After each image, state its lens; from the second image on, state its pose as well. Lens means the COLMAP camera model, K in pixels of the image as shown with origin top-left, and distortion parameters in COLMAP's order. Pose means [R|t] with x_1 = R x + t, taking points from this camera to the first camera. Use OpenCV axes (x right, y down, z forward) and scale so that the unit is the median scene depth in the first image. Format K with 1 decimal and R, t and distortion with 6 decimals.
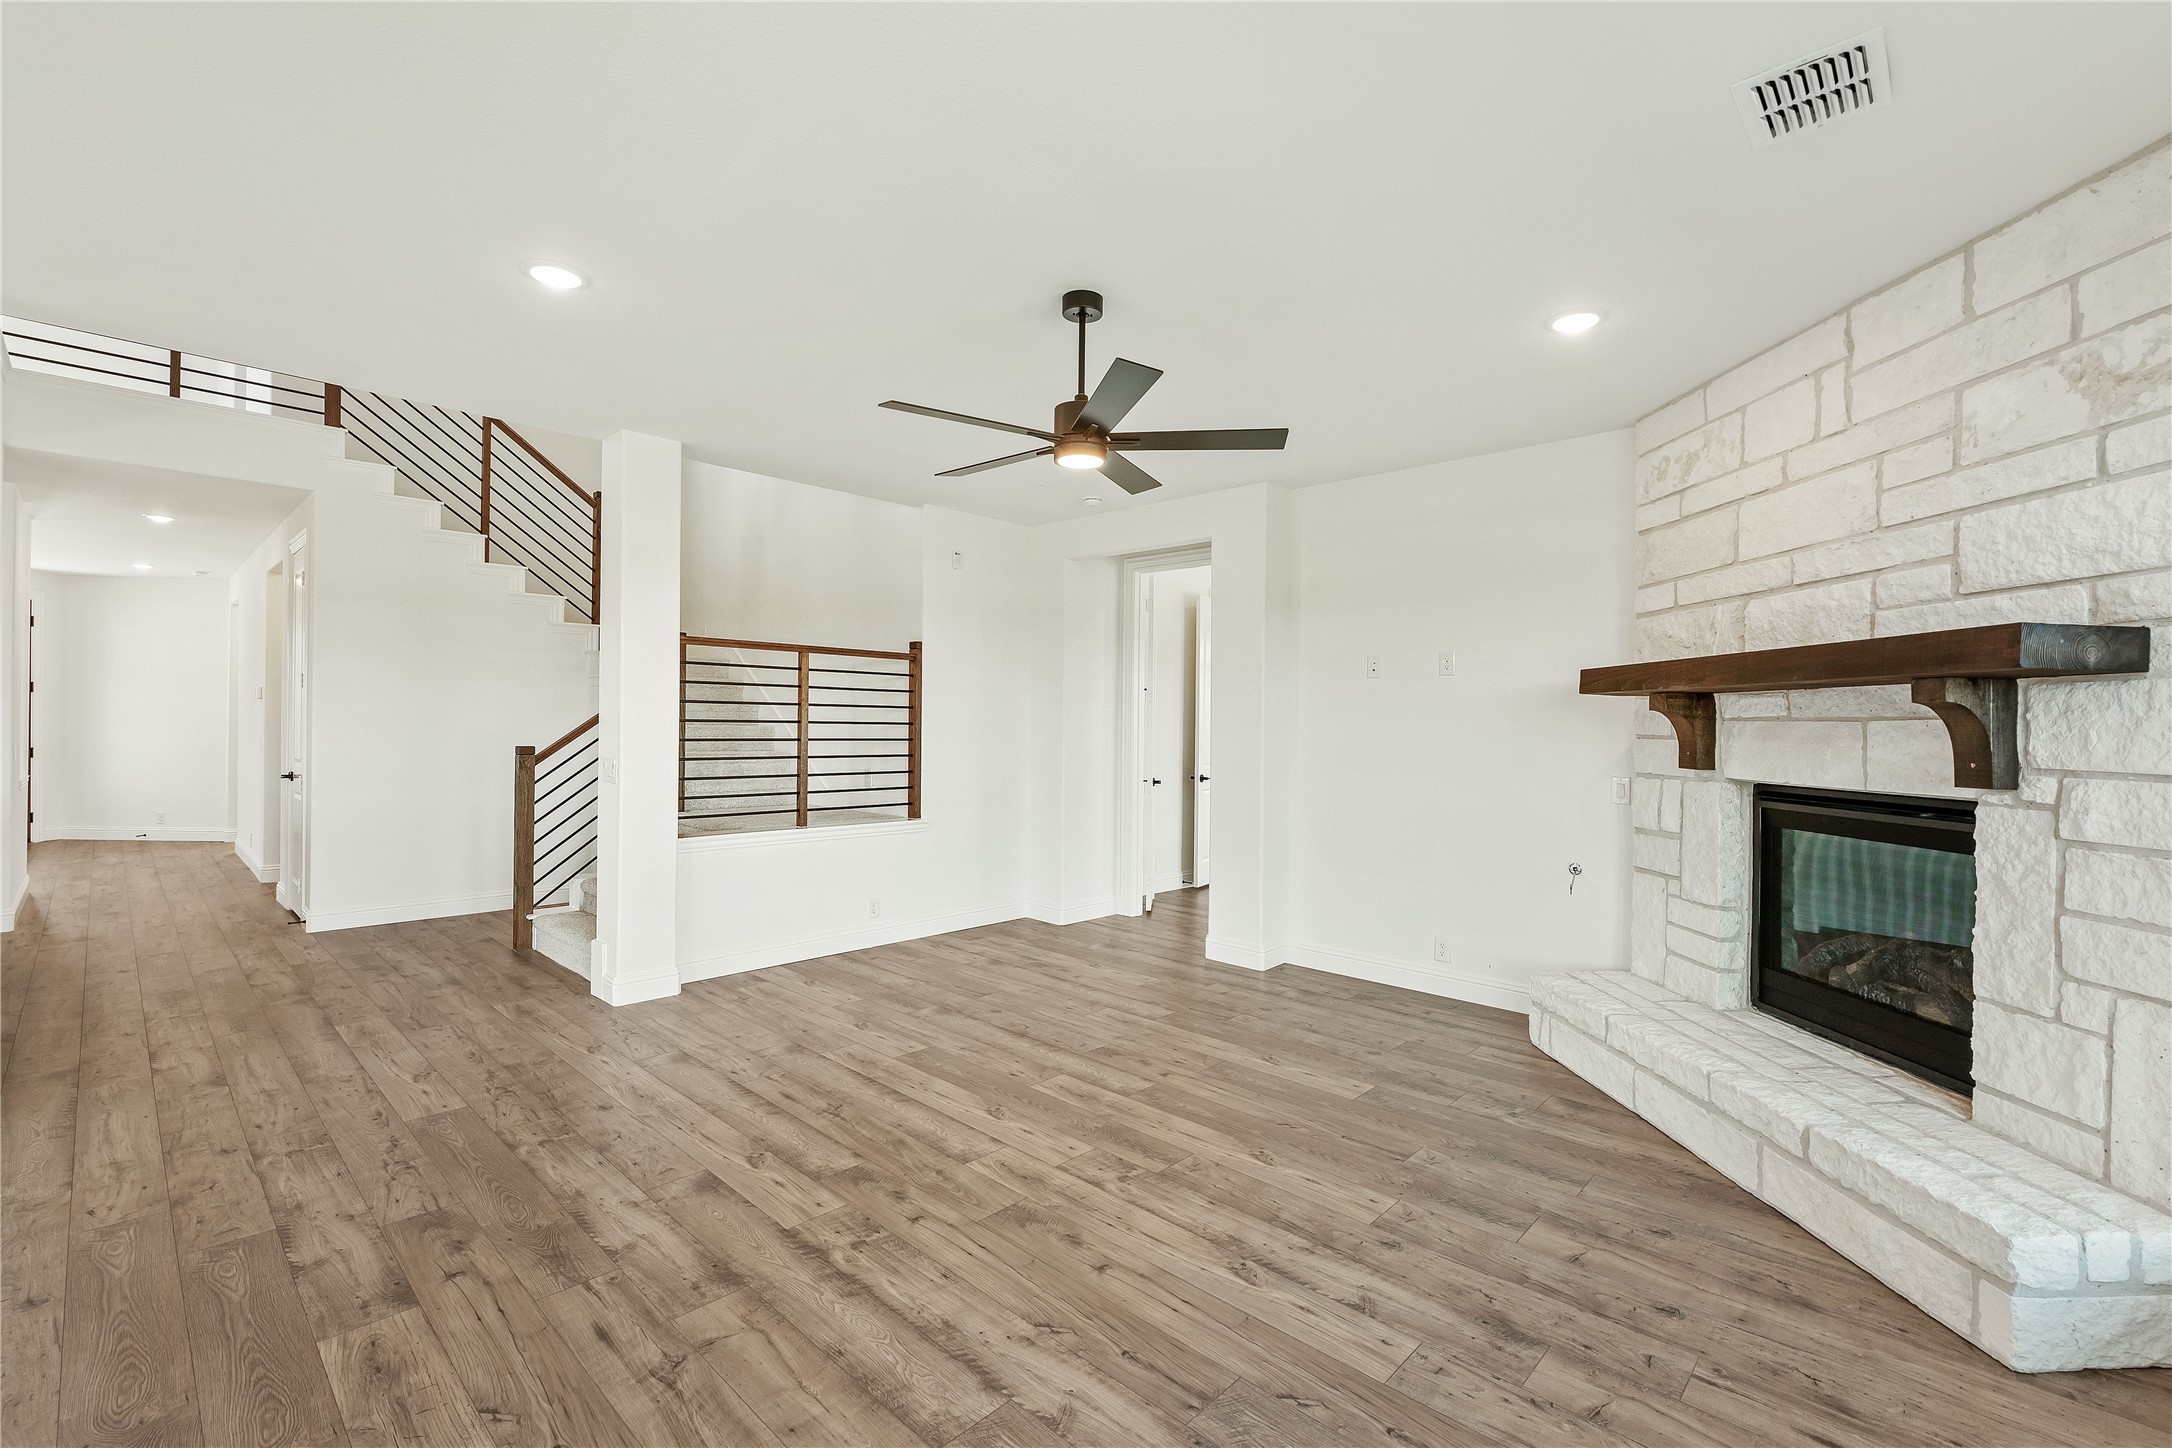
lens RADIAL K [[928.6, 0, 1096.0], [0, 928.6, 716.5], [0, 0, 1]] dist [-0.005365, 0.001053]
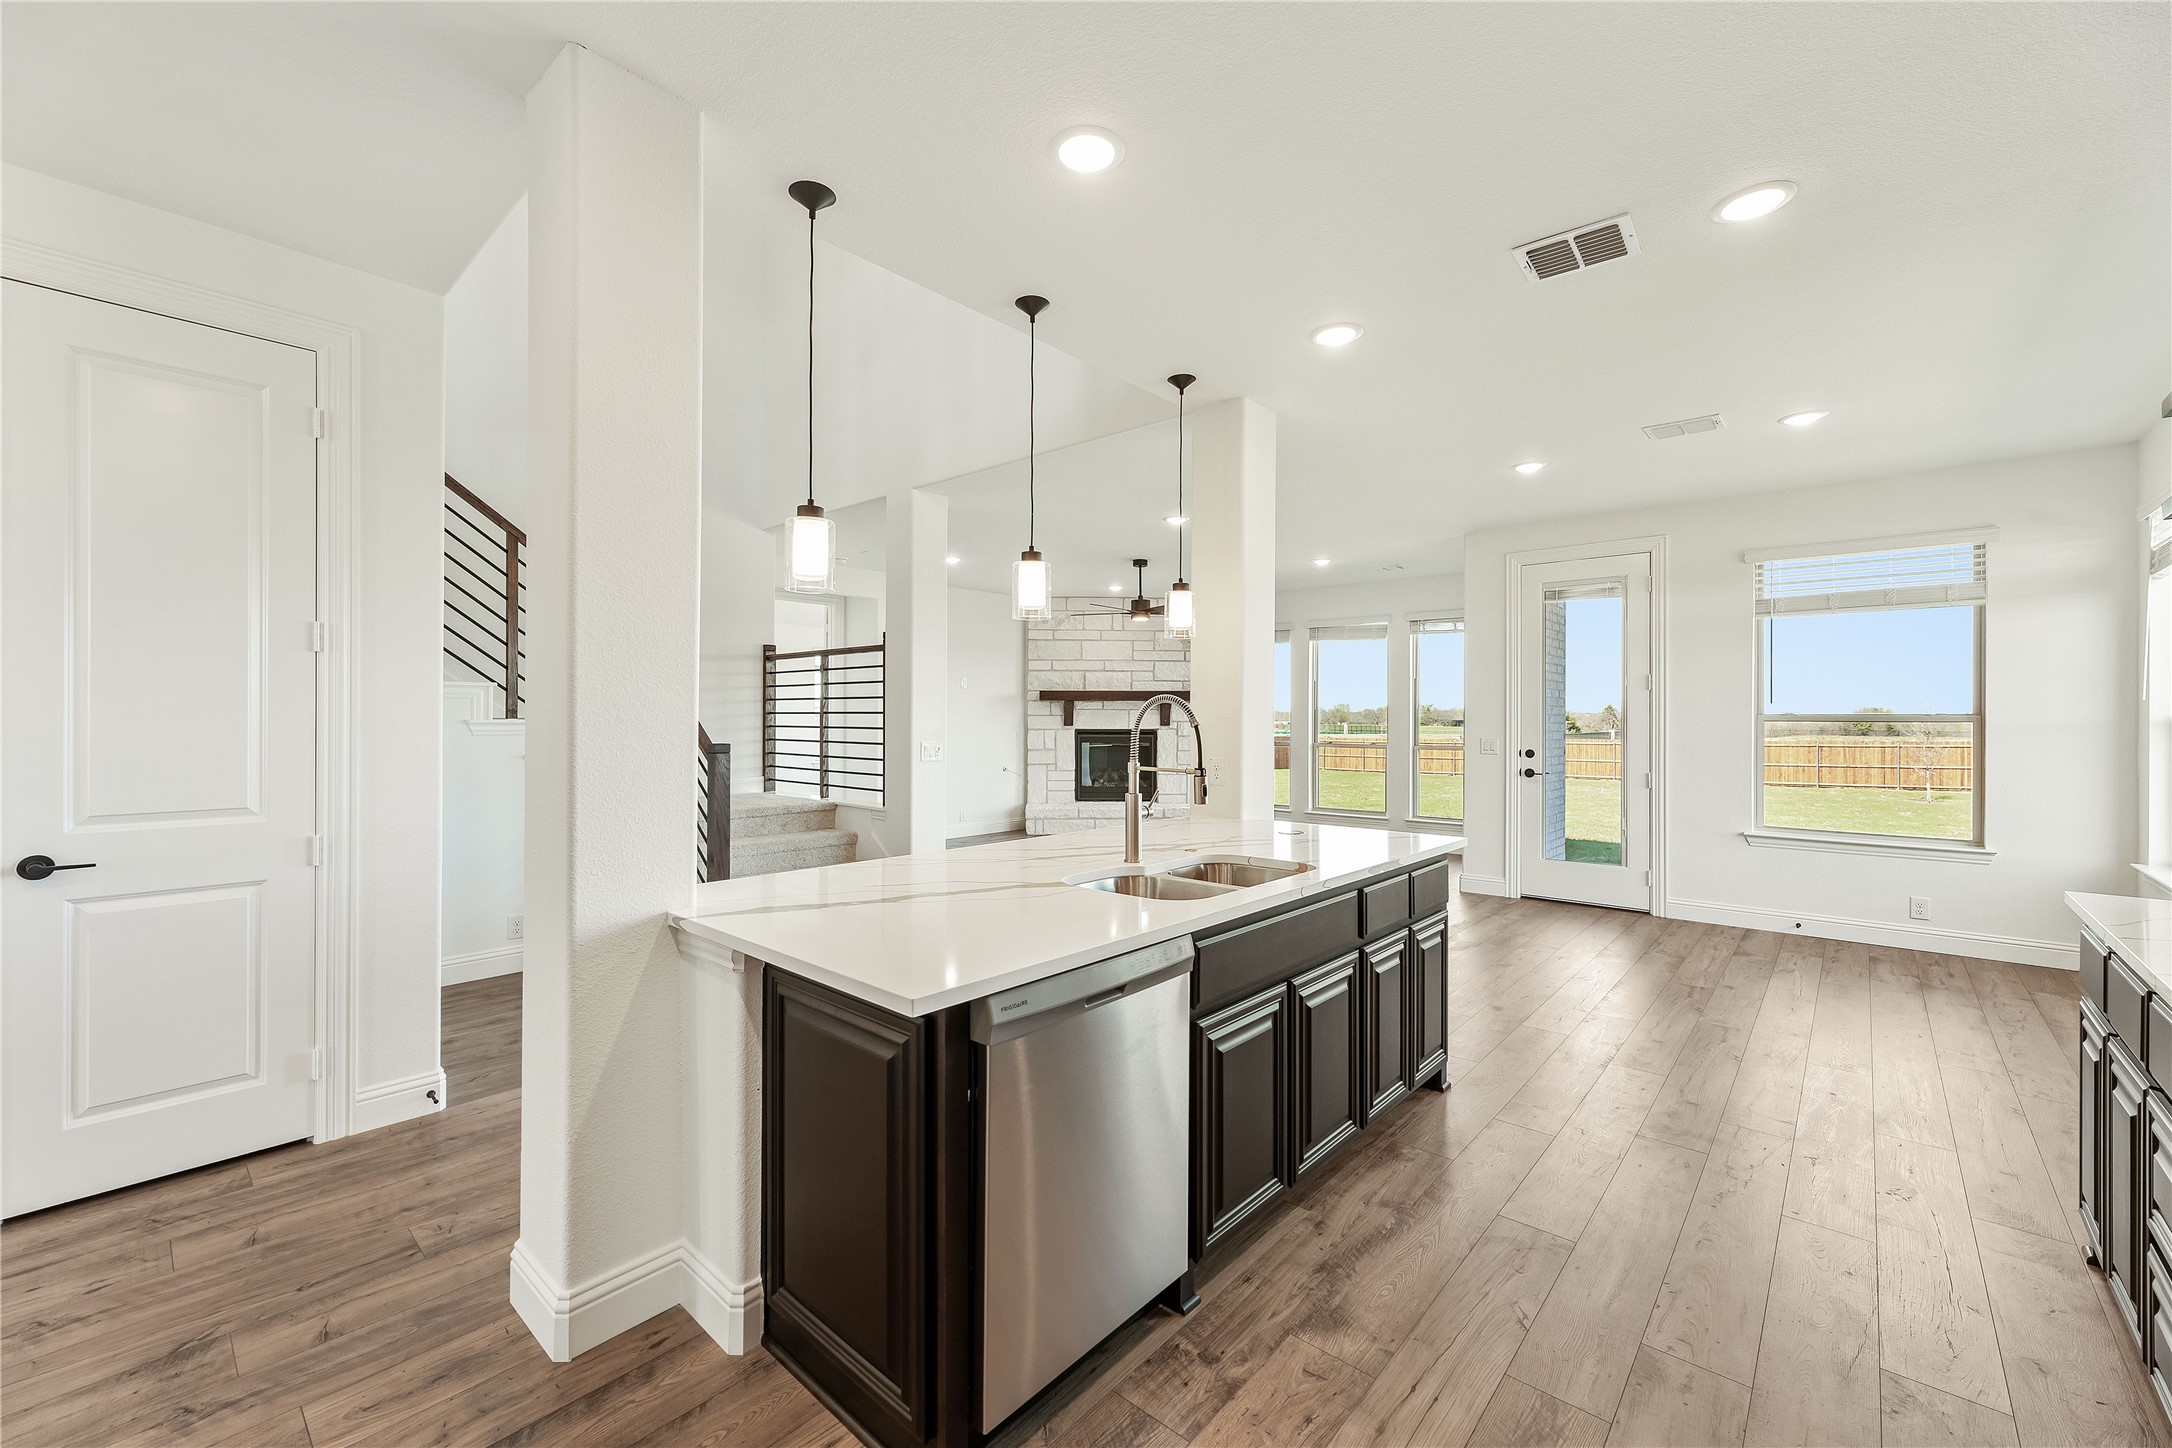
lens RADIAL K [[876.3, 0, 1069.8], [0, 876.3, 722.4], [0, 0, 1]] dist [0.003126, -0.000316]
pose [[-0.011365, -0.020410, 0.999727, -2.624565], [-0.011970, 0.999723, 0.020274, -0.015127], [-0.999864, -0.011736, -0.011606, 1.231129]]
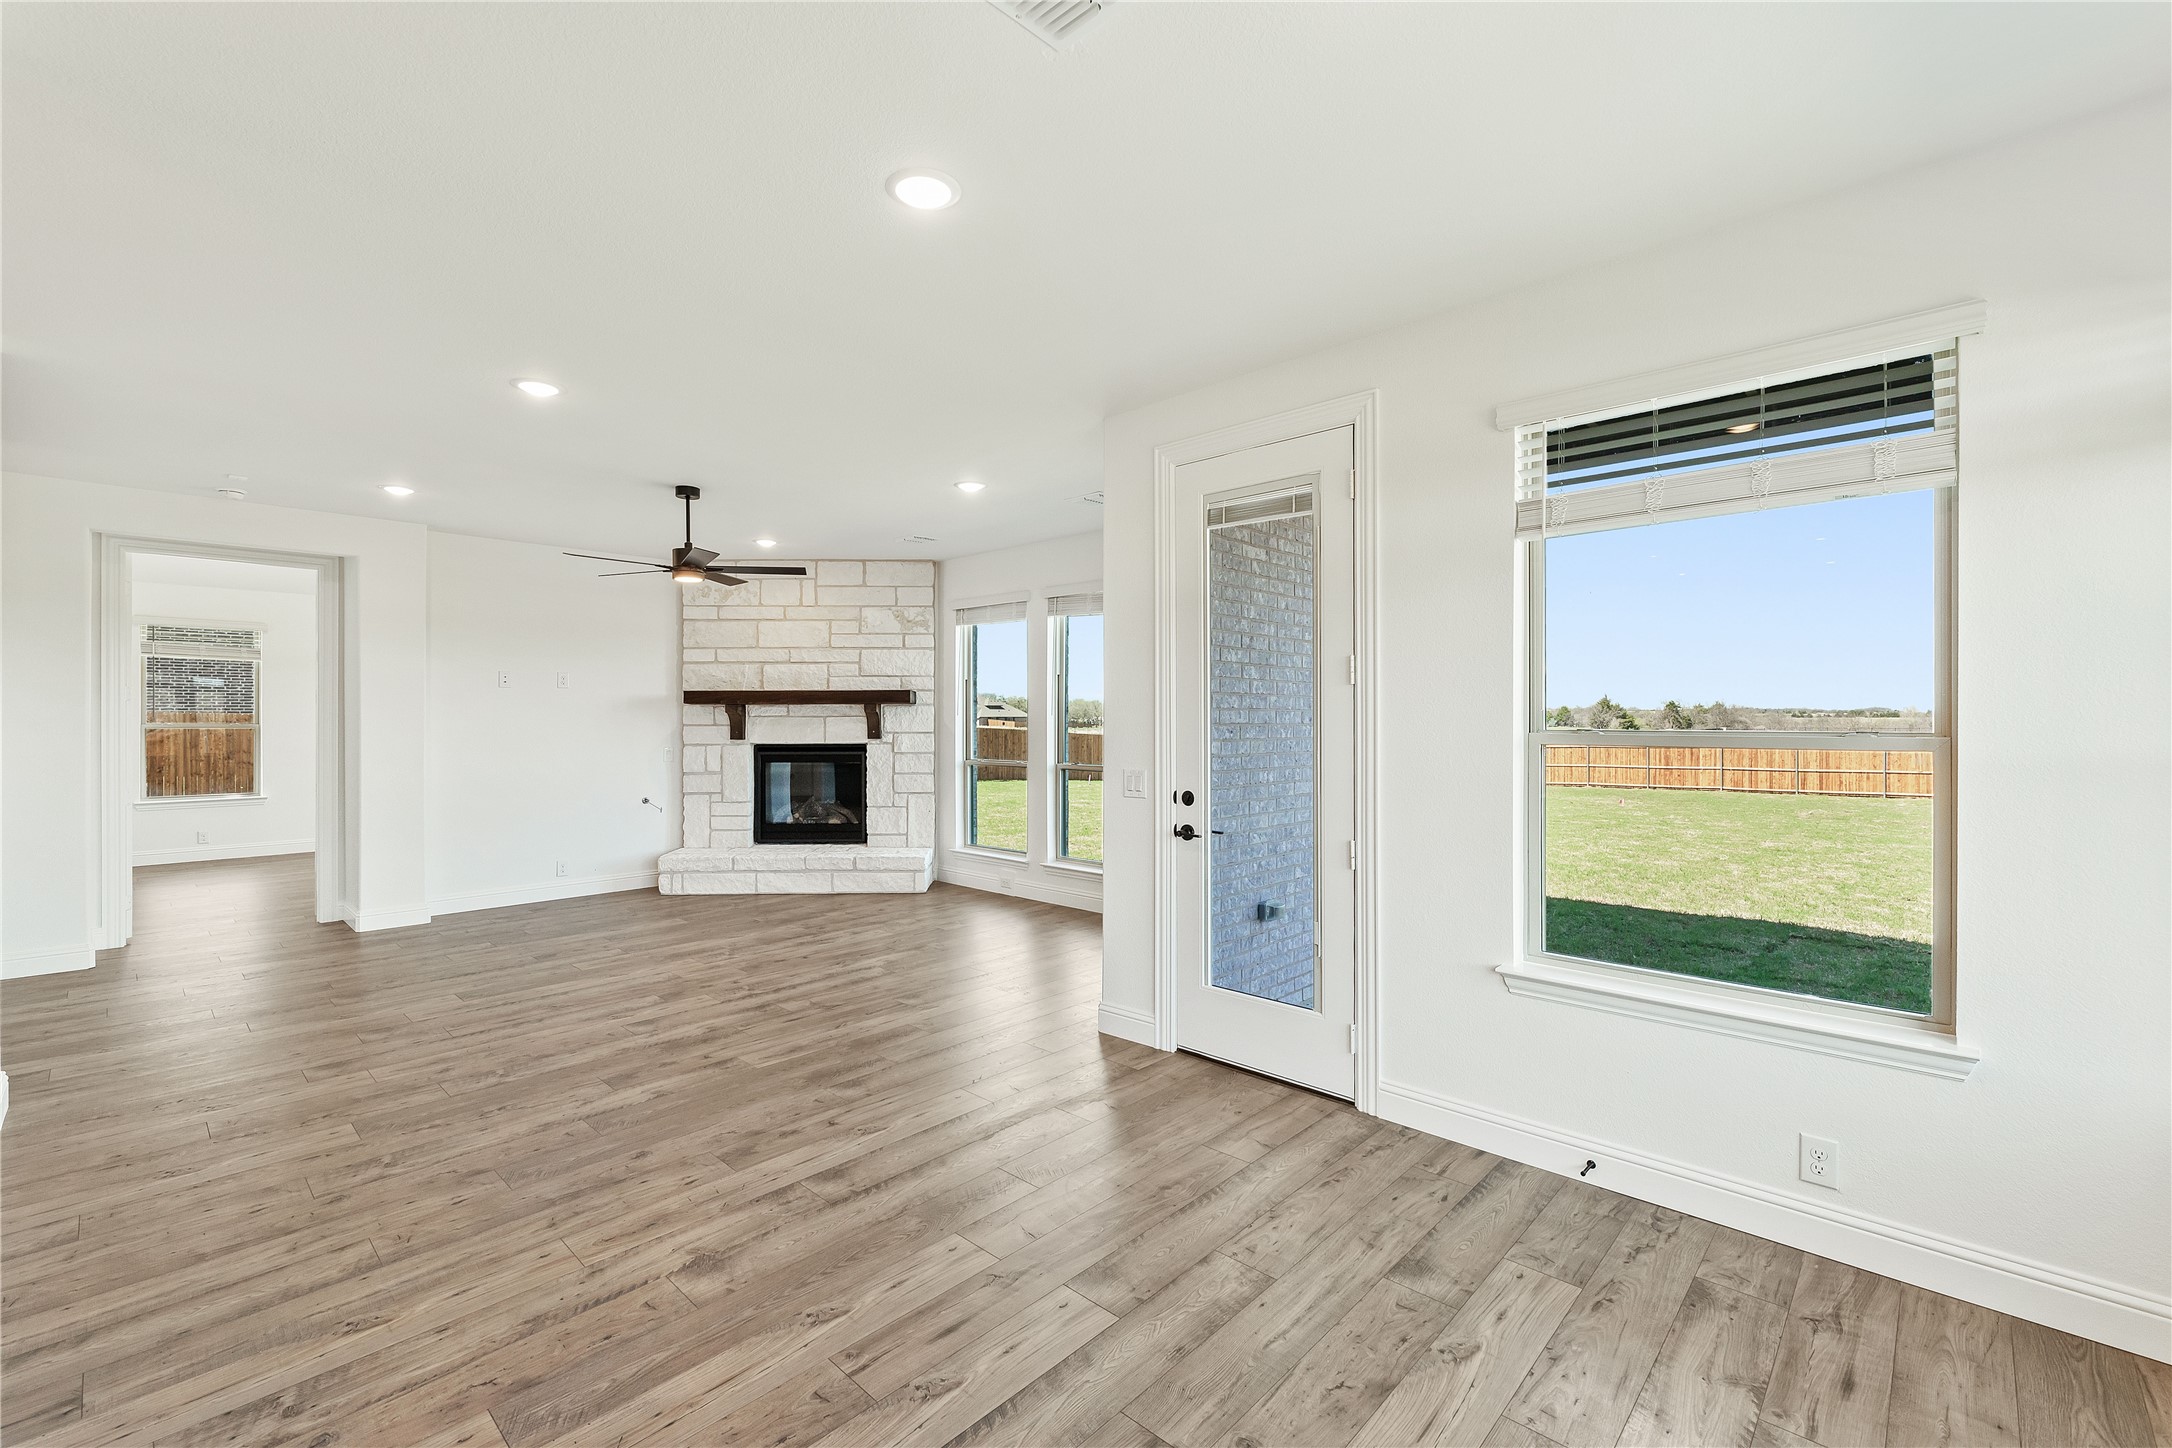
lens RADIAL K [[926.8, 0, 1073.3], [0, 926.8, 726.5], [0, 0, 1]] dist [0.004018, -0.001565]
pose [[0.016028, -0.024558, 0.999570, -1.784755], [-0.006573, 0.999674, 0.024666, -0.038848], [-0.999850, -0.006965, 0.015862, 0.225228]]
